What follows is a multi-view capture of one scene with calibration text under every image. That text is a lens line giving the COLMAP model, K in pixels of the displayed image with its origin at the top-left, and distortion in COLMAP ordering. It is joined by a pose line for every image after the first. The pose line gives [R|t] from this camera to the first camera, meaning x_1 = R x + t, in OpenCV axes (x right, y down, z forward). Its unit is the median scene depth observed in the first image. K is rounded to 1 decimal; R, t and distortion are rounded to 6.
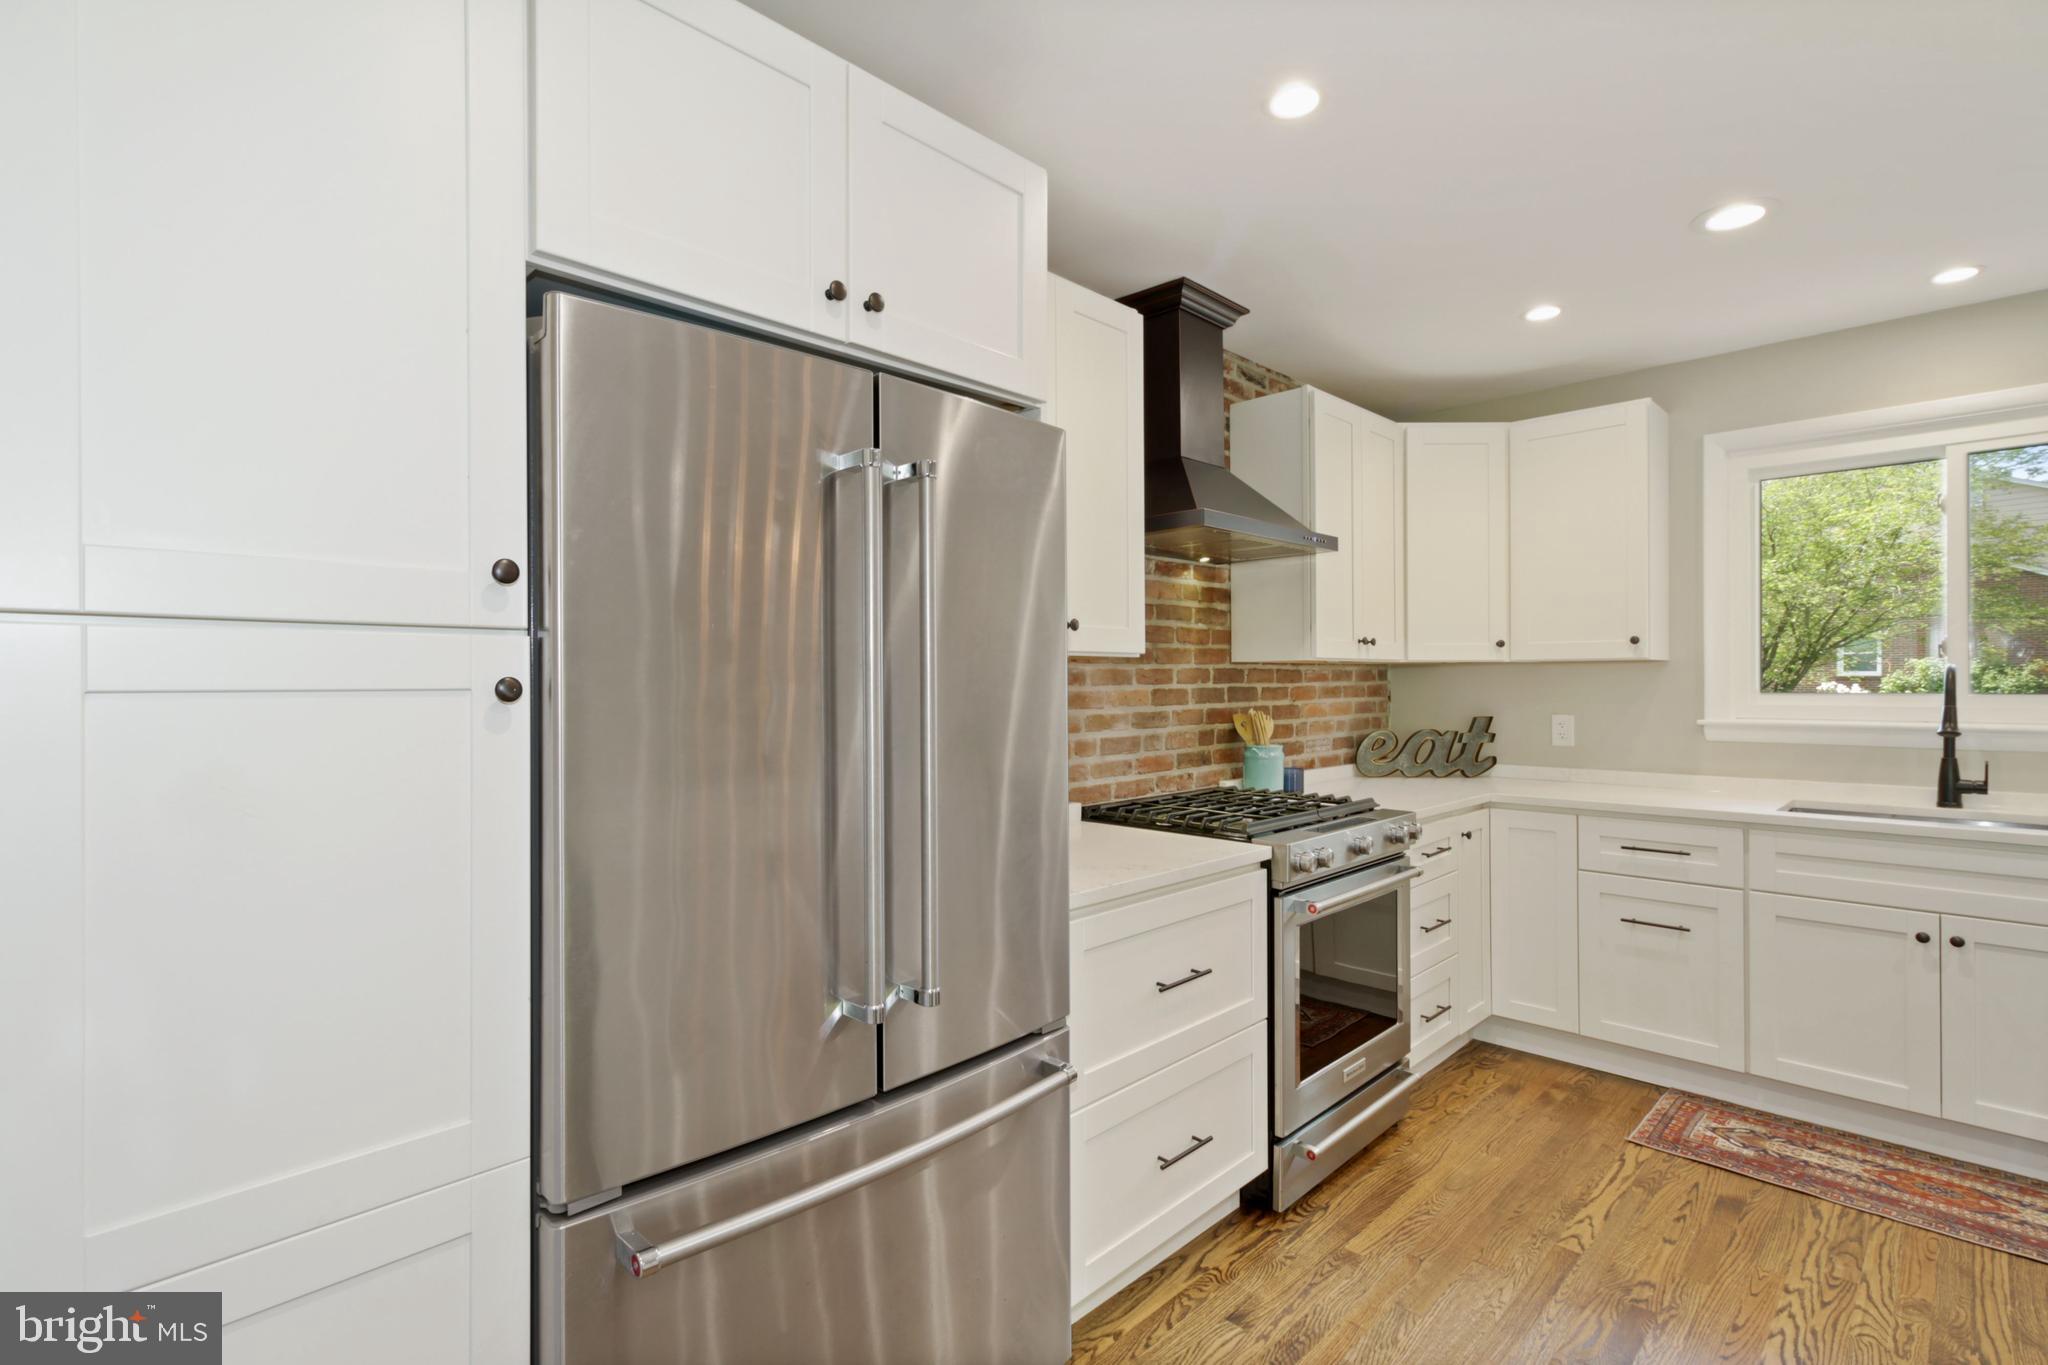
lens RADIAL K [[961.6, 0, 1024.0], [0, 961.6, 682.5], [0, 0, 1]] dist [0.005410, -0.000078]
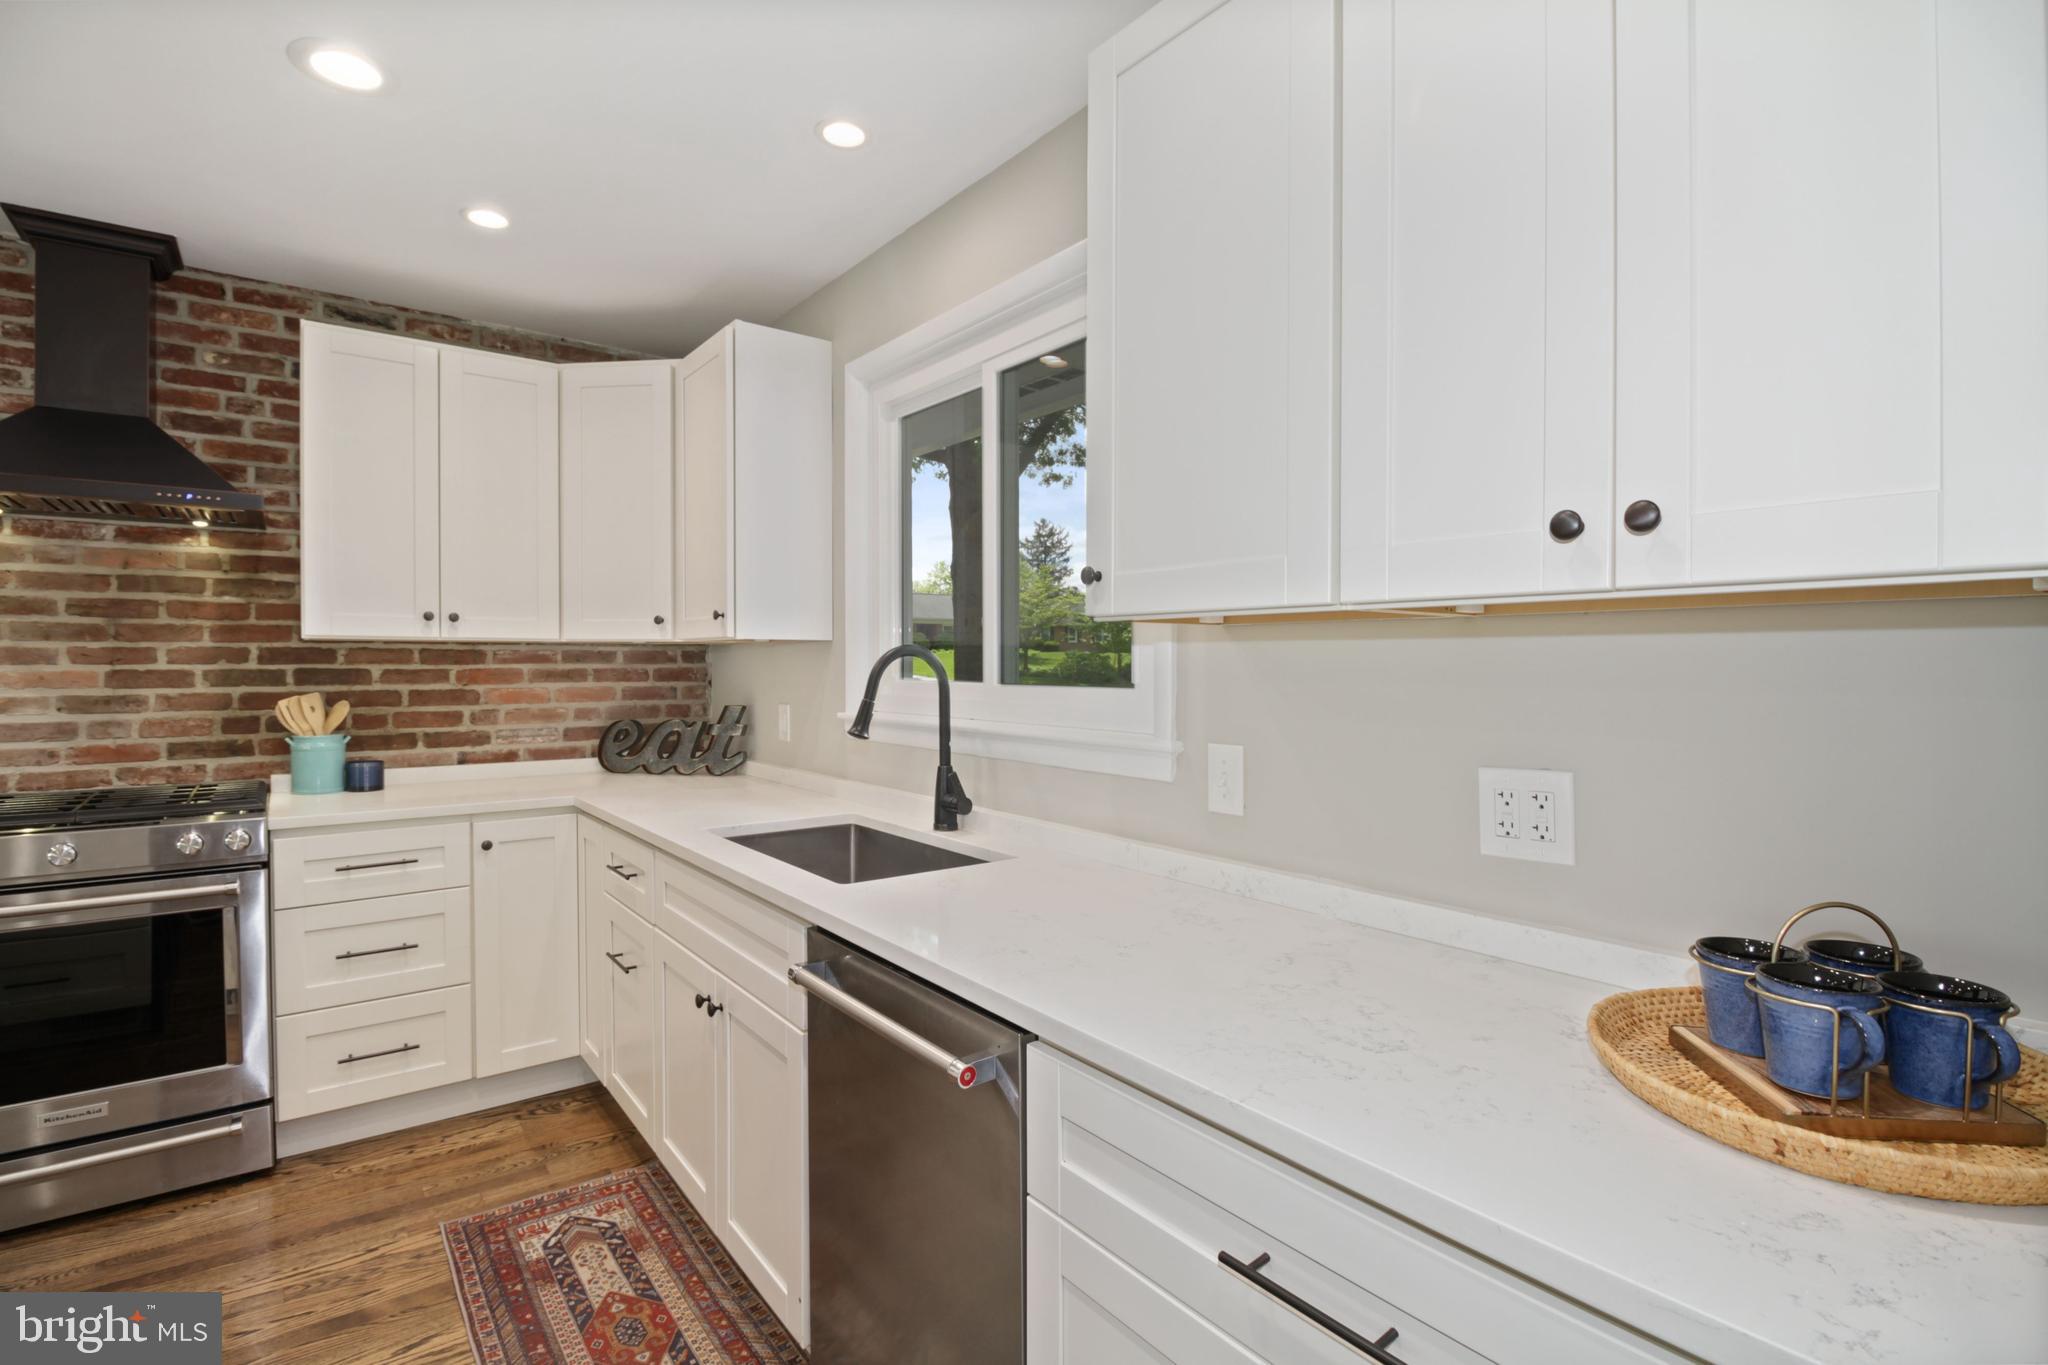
lens RADIAL K [[953.4, 0, 1018.1], [0, 953.4, 675.4], [0, 0, 1]] dist [0.001315, -0.013958]
pose [[0.991348, 0.007461, -0.131047, 1.037213], [-0.006146, 0.999927, 0.010433, -0.002120], [0.131115, -0.009538, 0.991321, 0.233485]]
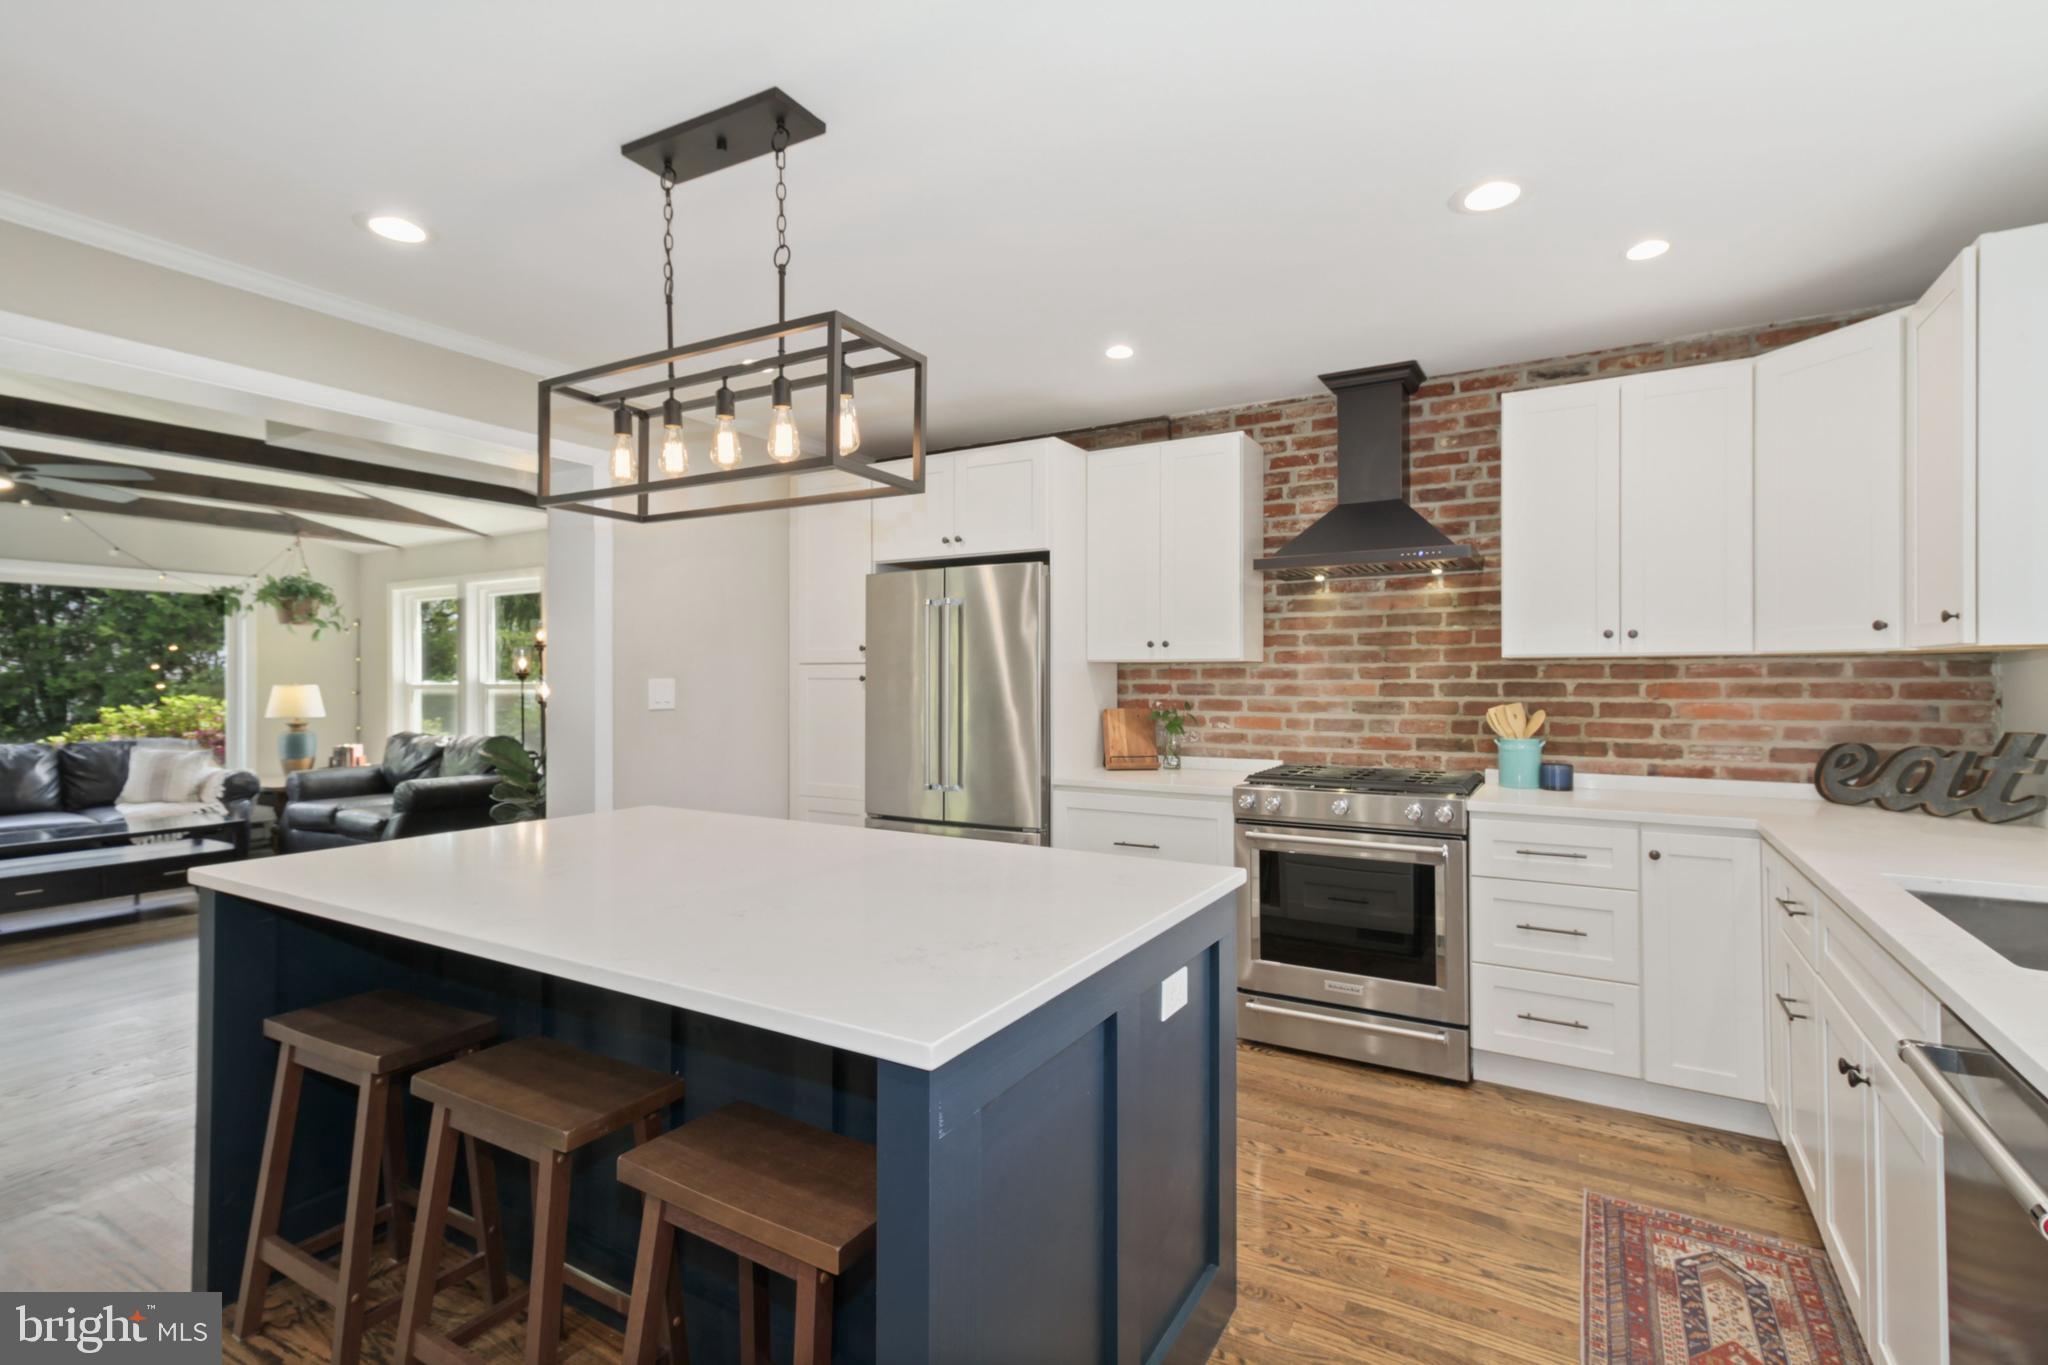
lens RADIAL K [[951.2, 0, 1021.3], [0, 951.2, 676.4], [0, 0, 1]] dist [0.020391, -0.000543]
pose [[0.243077, 0.001794, -0.970005, 1.167124], [-0.001493, 0.999998, 0.001475, -0.002732], [0.970006, 0.001089, 0.243080, 0.235683]]
